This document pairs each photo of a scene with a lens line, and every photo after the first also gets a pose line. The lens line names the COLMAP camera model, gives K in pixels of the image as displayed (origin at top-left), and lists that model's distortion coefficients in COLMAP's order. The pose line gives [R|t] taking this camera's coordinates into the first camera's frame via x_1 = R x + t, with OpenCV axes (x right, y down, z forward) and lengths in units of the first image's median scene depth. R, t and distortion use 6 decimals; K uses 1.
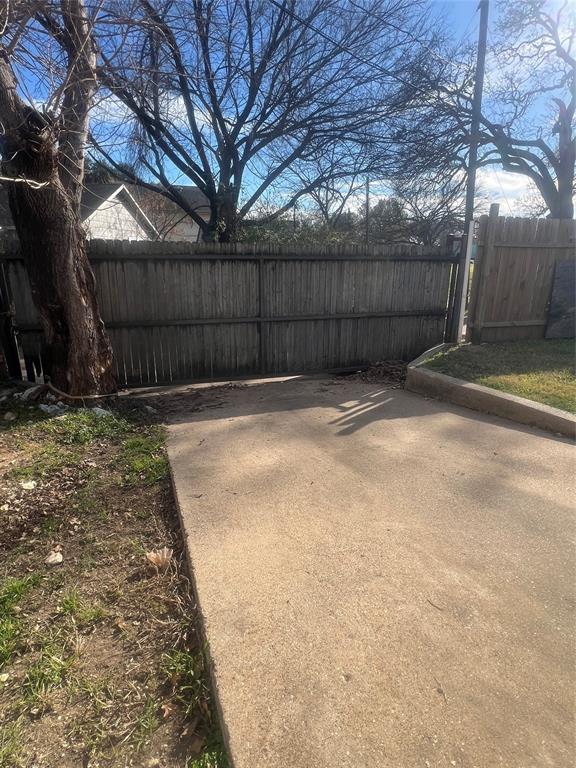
lens RADIAL K [[416.1, 0, 288.0], [0, 416.1, 384.0], [0, 0, 1]] dist [-0.002277, 0.000193]
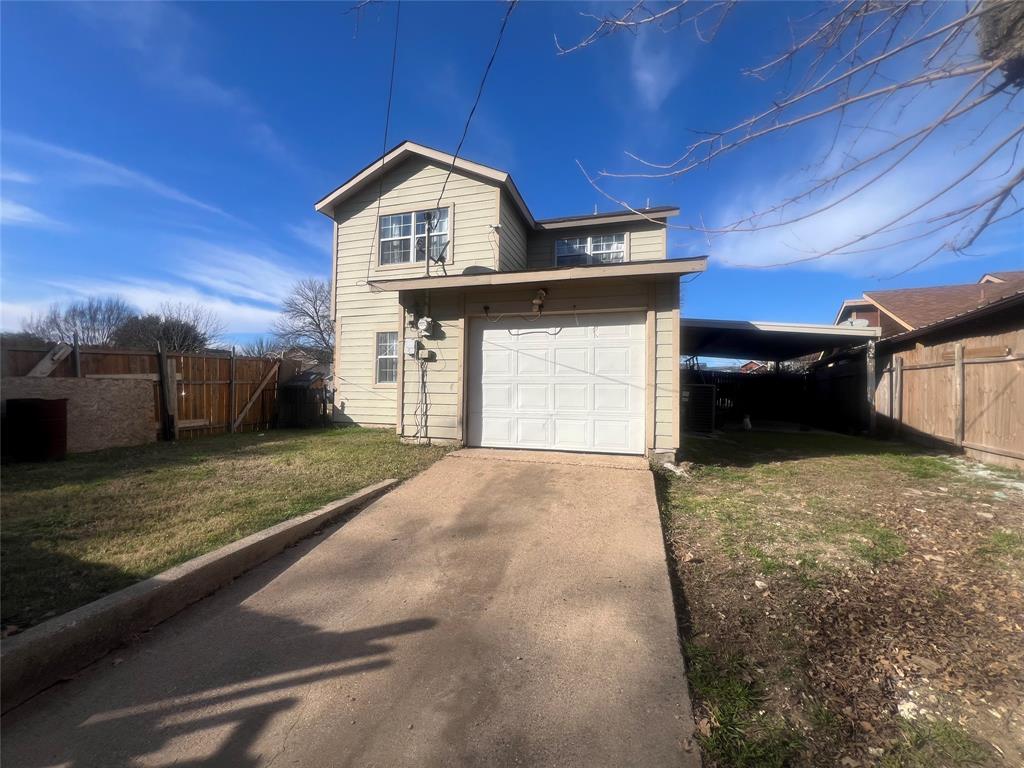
lens RADIAL K [[407.8, 0, 512.0], [0, 407.8, 384.0], [0, 0, 1]] dist [-0.002377, -0.000100]
pose [[-0.817490, -0.000523, 0.575943, -0.240935], [0.152829, 0.963953, 0.217800, -0.250974], [-0.555296, 0.266070, -0.787942, 0.880330]]
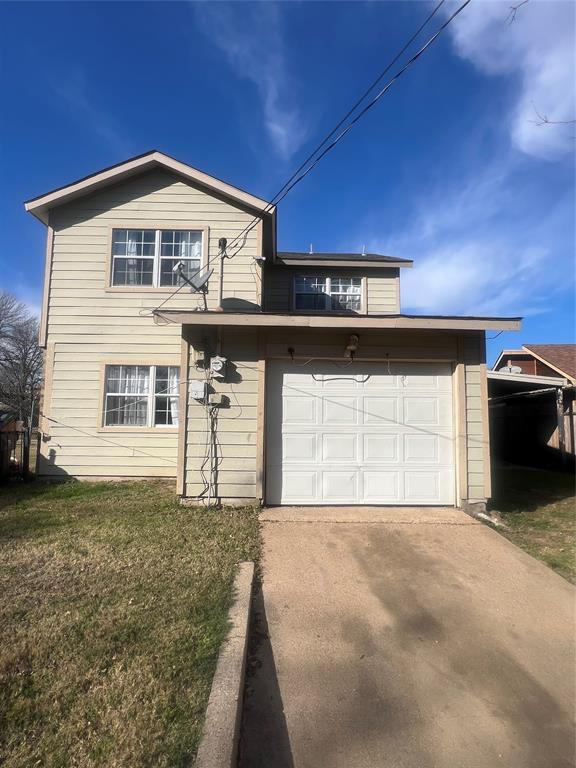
lens RADIAL K [[416.1, 0, 288.0], [0, 416.1, 384.0], [0, 0, 1]] dist [-0.002277, 0.000193]
pose [[-0.956240, 0.013060, 0.292293, 0.195284], [0.071130, 0.979409, 0.188941, -0.339598], [-0.283807, 0.201463, -0.937479, 0.984103]]
